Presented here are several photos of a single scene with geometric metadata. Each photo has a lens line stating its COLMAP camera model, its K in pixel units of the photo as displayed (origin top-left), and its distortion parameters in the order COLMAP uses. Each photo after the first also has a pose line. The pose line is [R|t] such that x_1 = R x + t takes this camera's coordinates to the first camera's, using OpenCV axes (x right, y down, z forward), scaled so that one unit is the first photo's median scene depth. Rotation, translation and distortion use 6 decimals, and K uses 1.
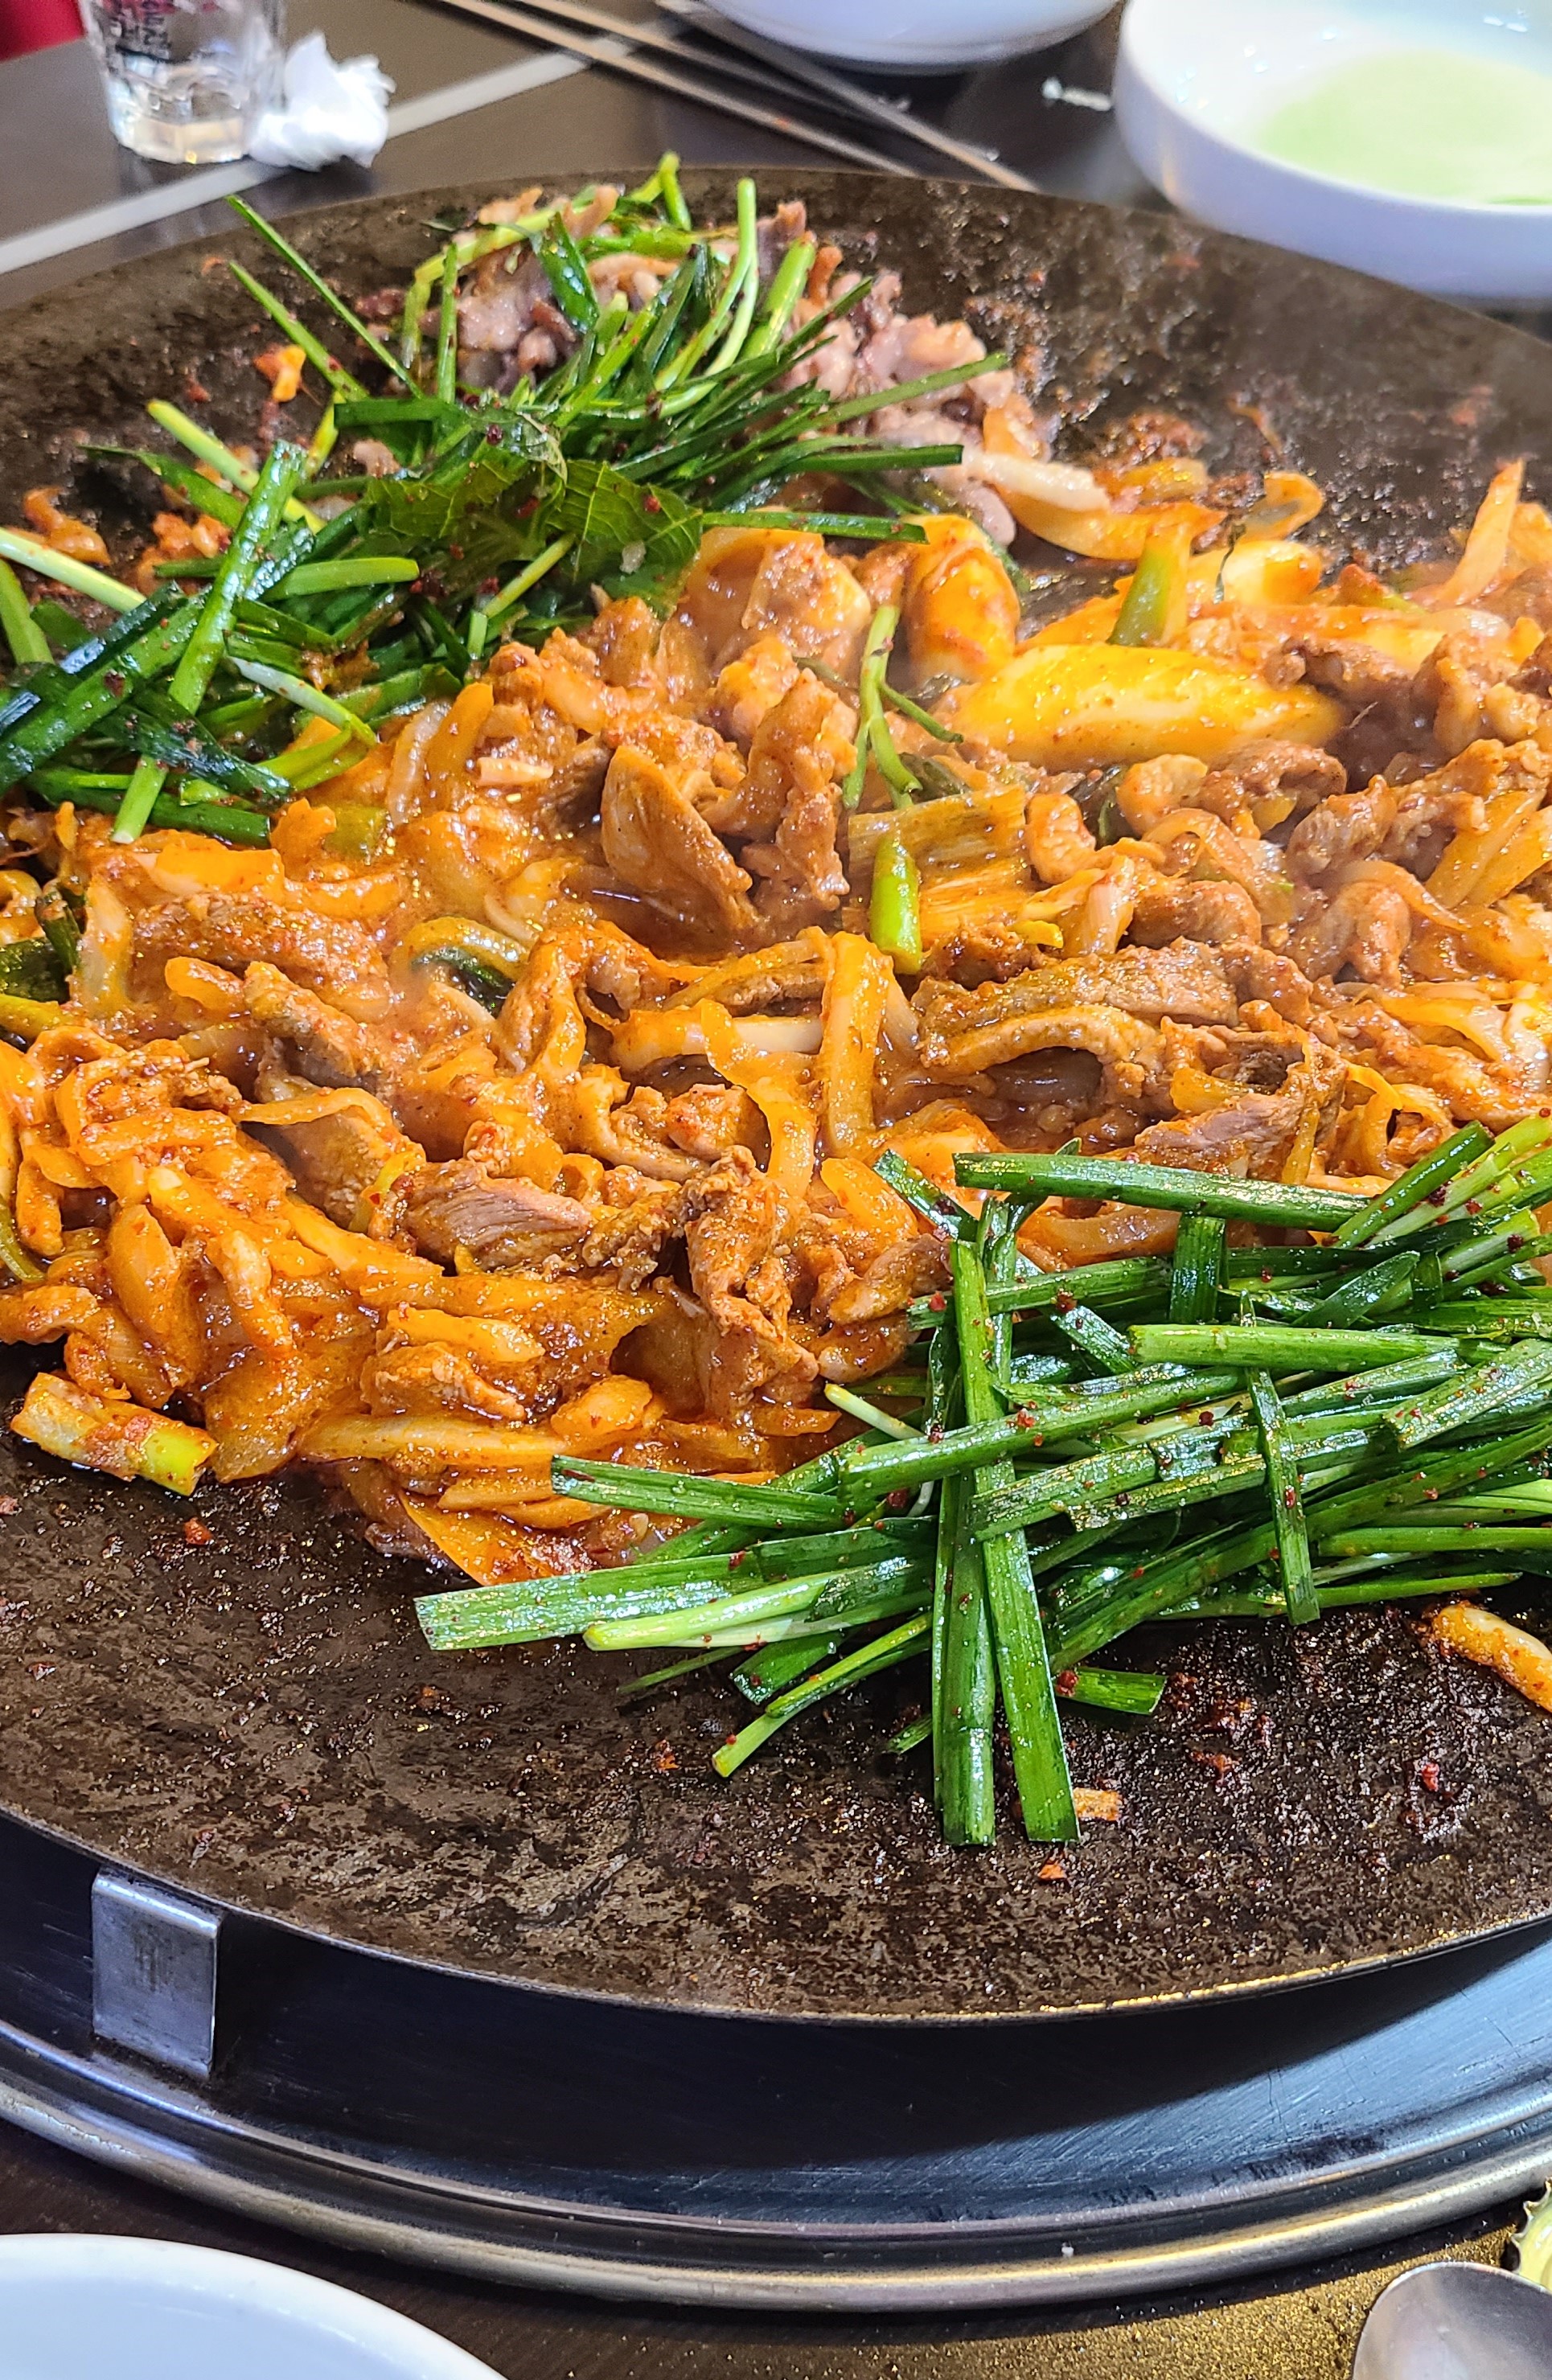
lens RADIAL K [[2474.1, 0, 781.1], [0, 2474.1, 1193.5], [0, 0, 1]] dist [0.005255, 0.000000]
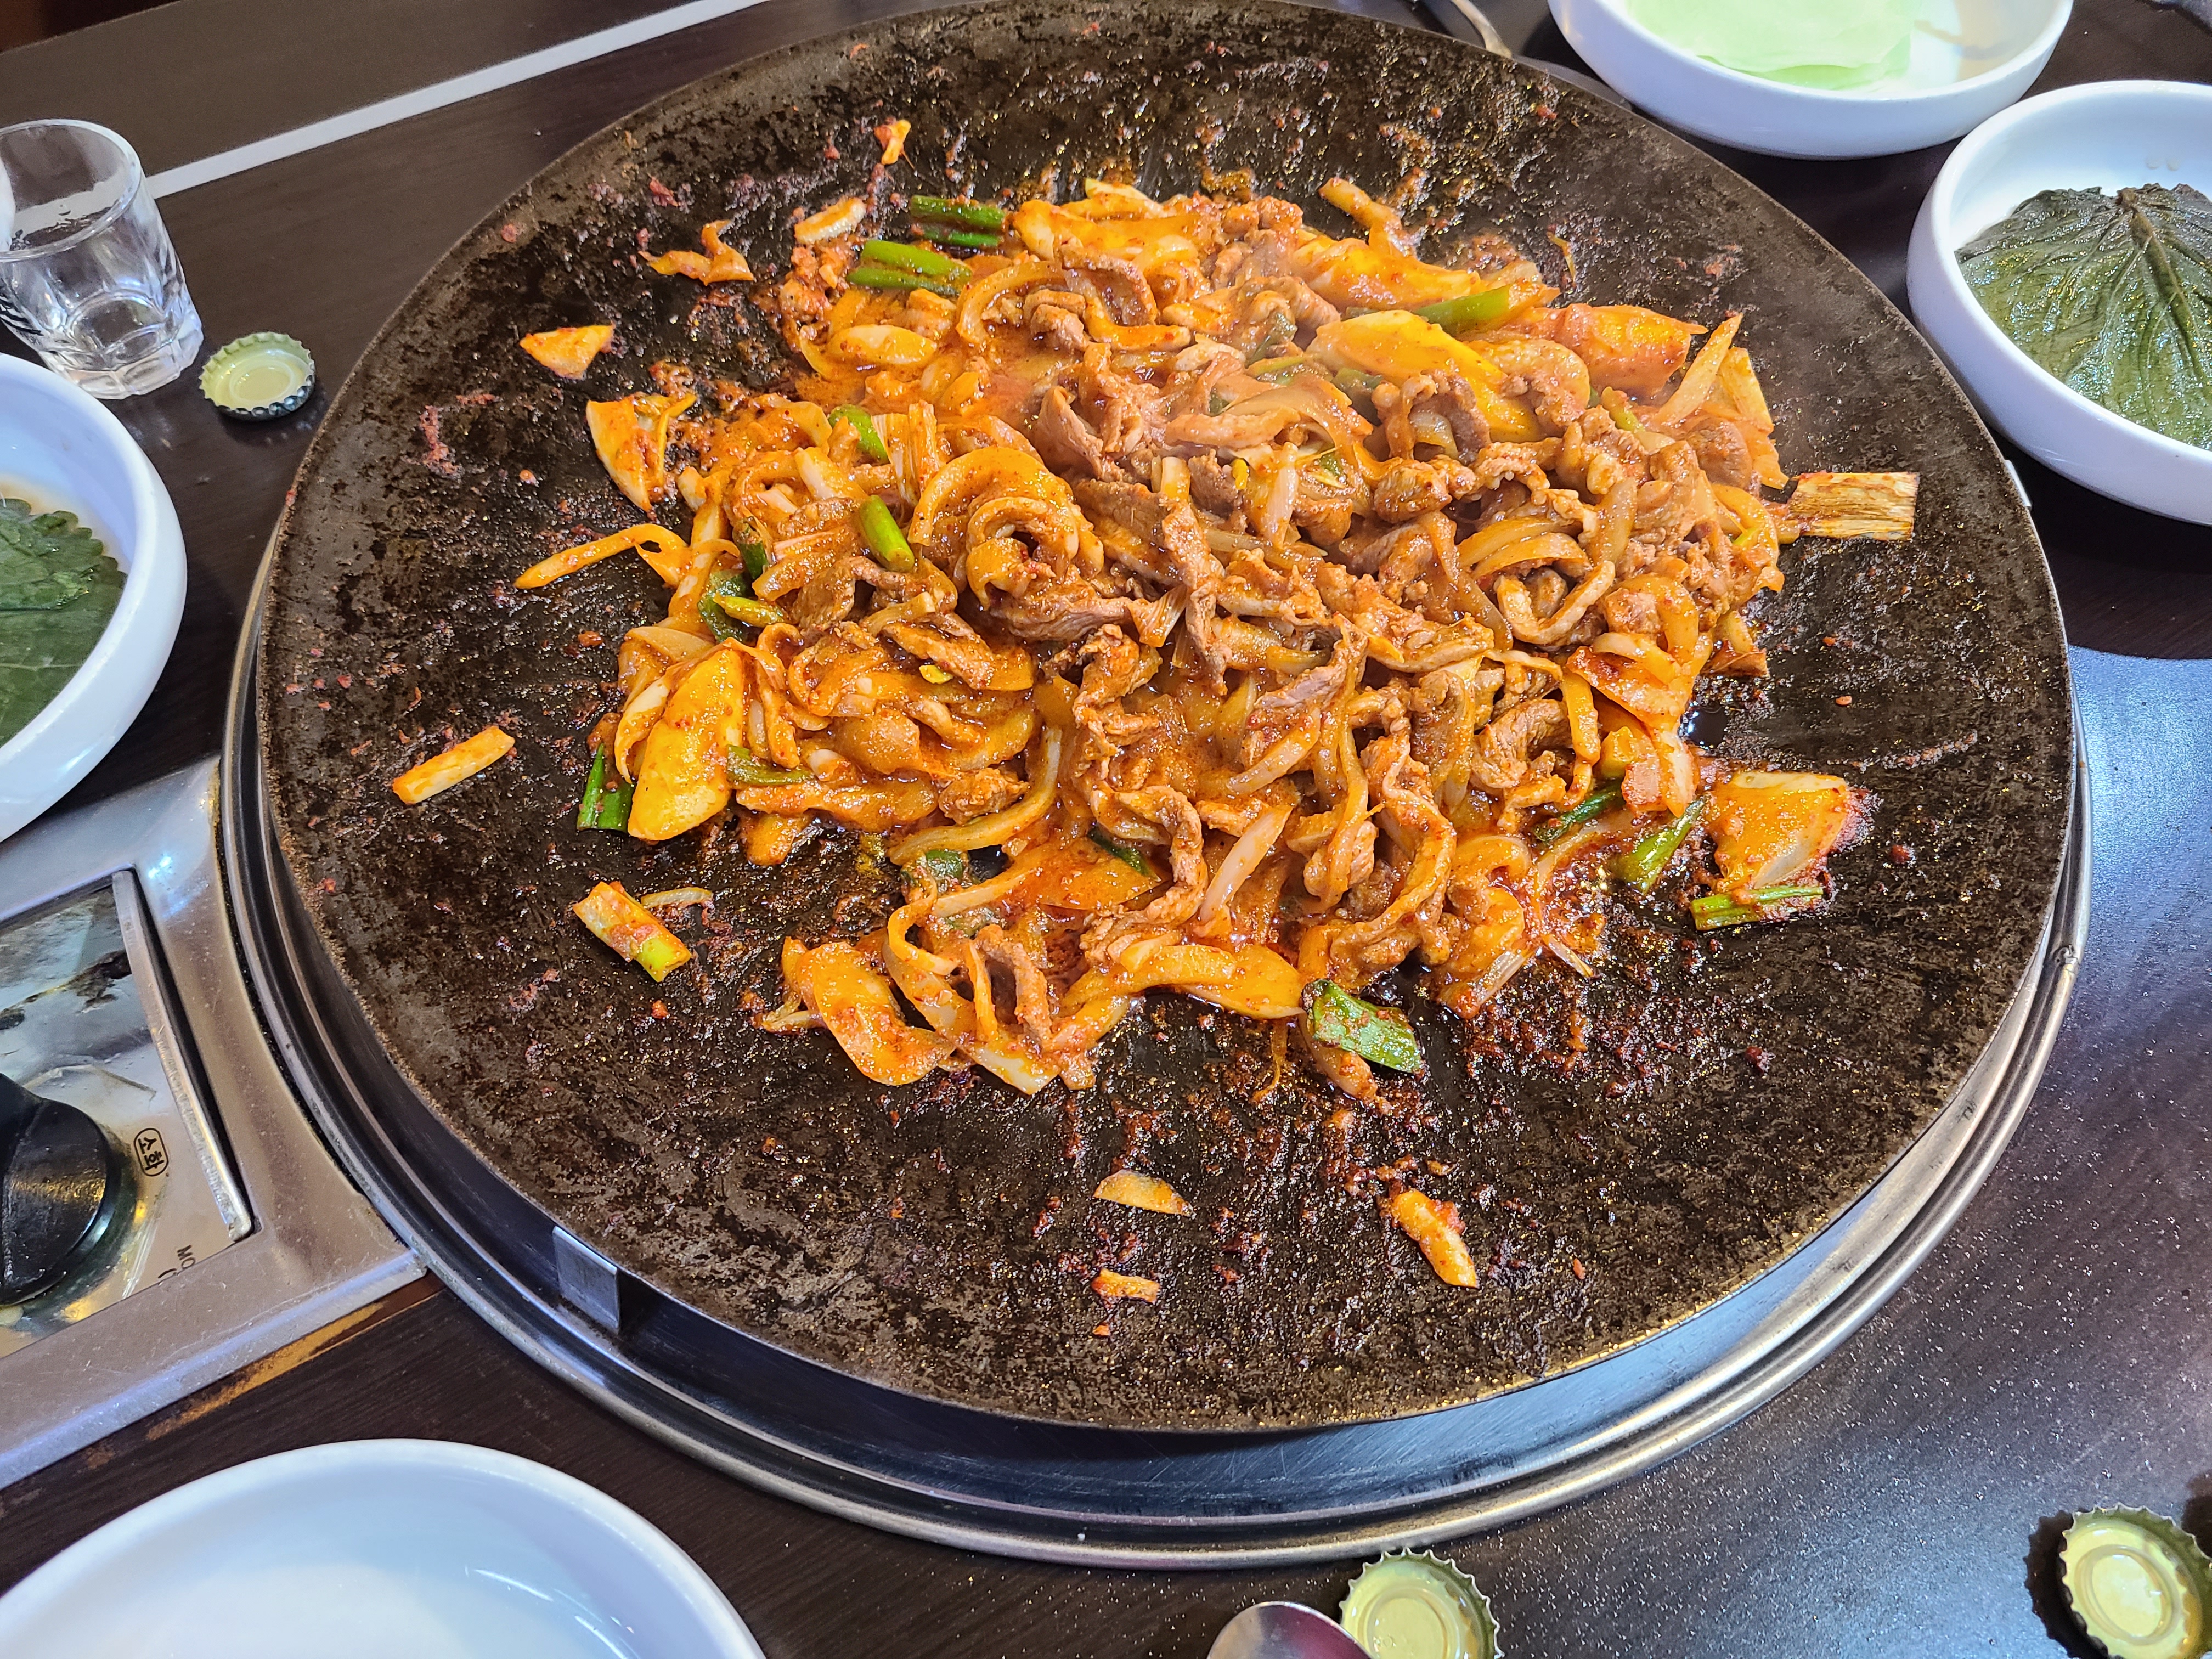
lens RADIAL K [[1667.6, 0, 1098.4], [0, 1667.6, 822.3], [0, 0, 1]] dist [0.025296, -0.003787]
pose [[0.980170, 0.161988, -0.114138, 0.178547], [-0.138660, 0.972148, 0.188947, -0.265851], [0.141567, -0.169374, 0.975331, -0.032482]]
